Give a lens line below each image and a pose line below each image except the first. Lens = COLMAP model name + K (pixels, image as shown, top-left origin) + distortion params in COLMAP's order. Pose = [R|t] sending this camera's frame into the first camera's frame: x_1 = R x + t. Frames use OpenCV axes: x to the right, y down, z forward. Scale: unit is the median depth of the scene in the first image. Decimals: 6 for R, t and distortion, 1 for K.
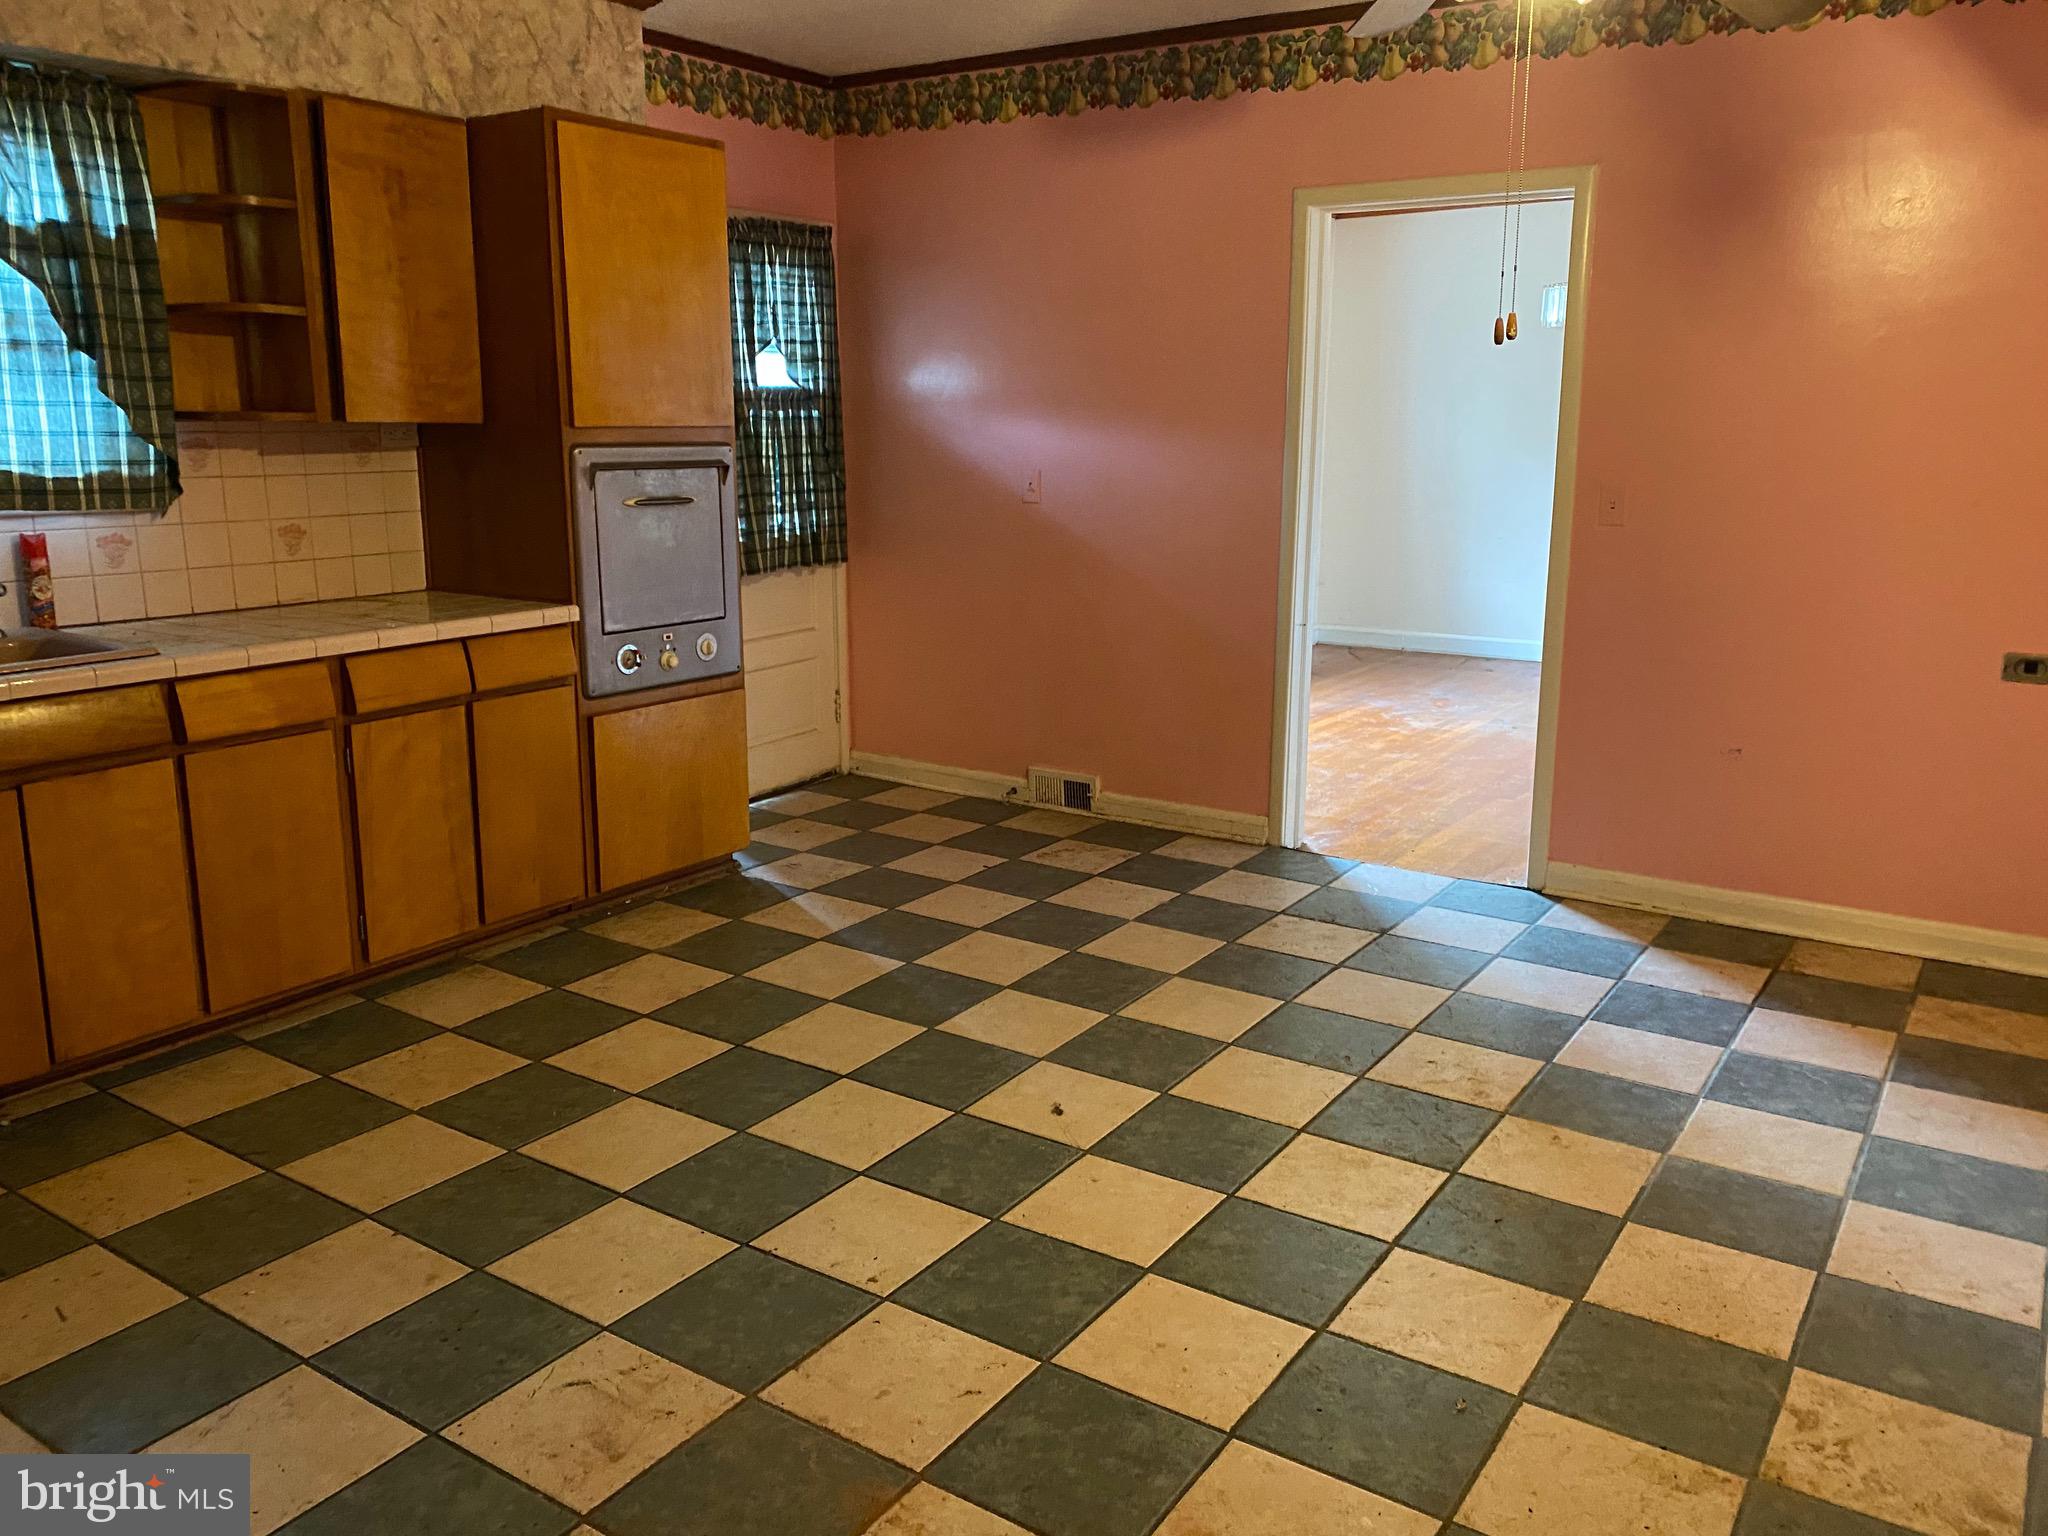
lens RADIAL K [[1553.5, 0, 1022.1], [0, 1553.5, 768.4], [0, 0, 1]] dist [0.046967, -0.027506]
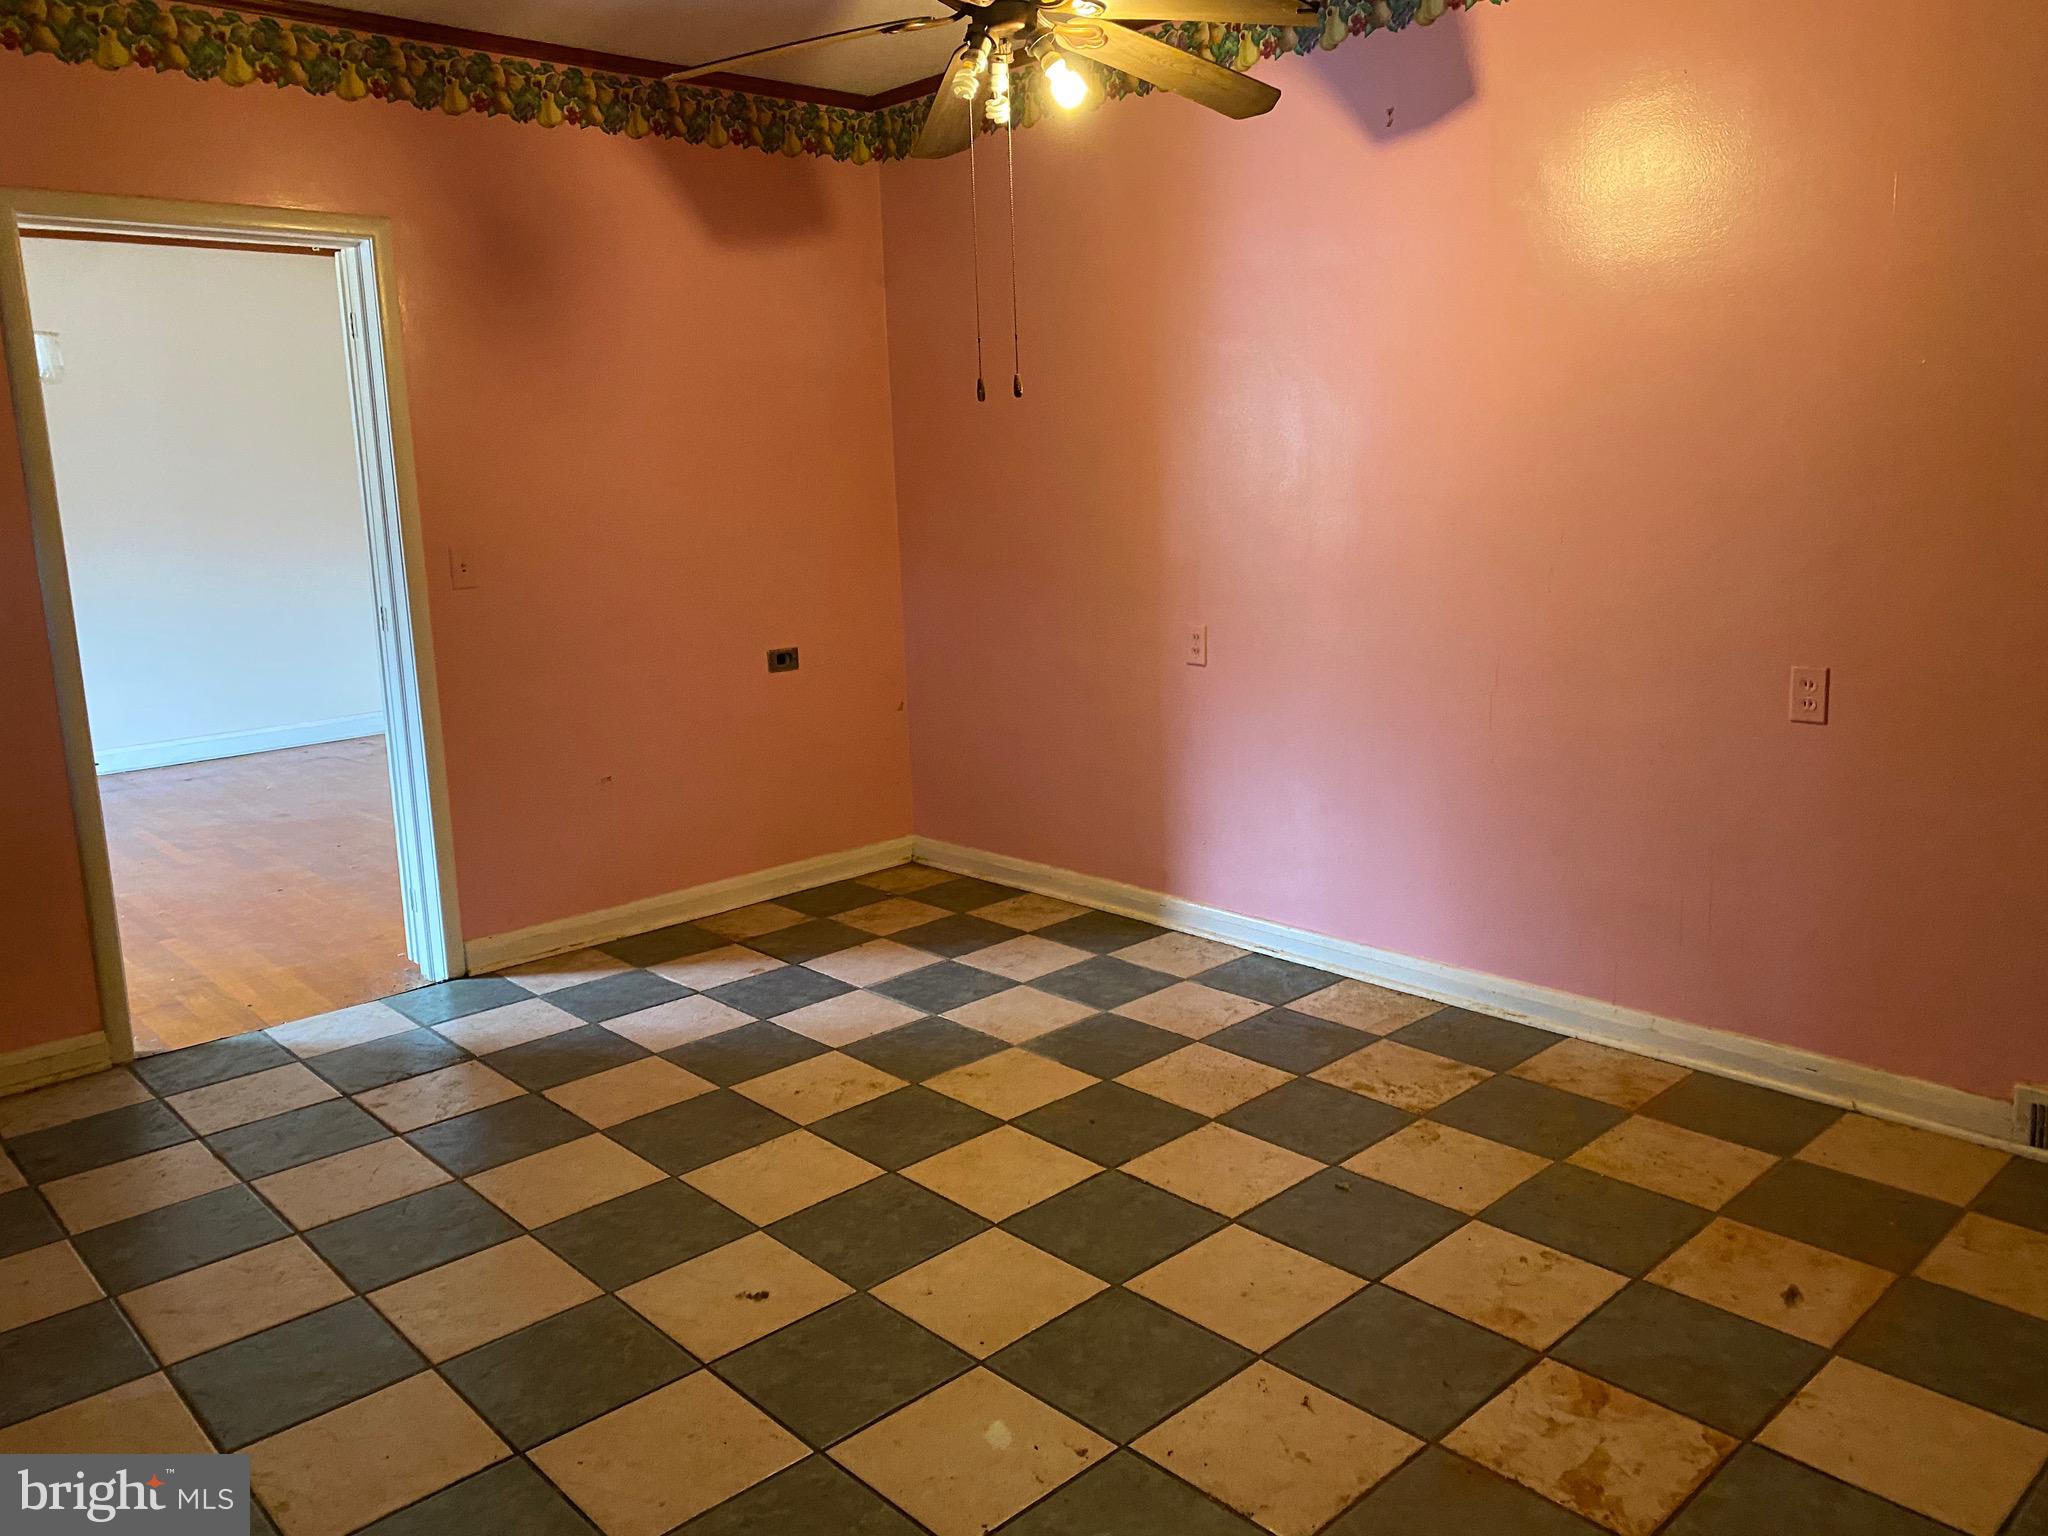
lens RADIAL K [[1553.5, 0, 1021.8], [0, 1553.5, 759.6], [0, 0, 1]] dist [0.046967, -0.027506]
pose [[0.226827, -0.194995, 0.954215, -0.601848], [0.254780, 0.957514, 0.135106, -0.114064], [-0.940019, 0.212469, 0.266871, 0.518574]]
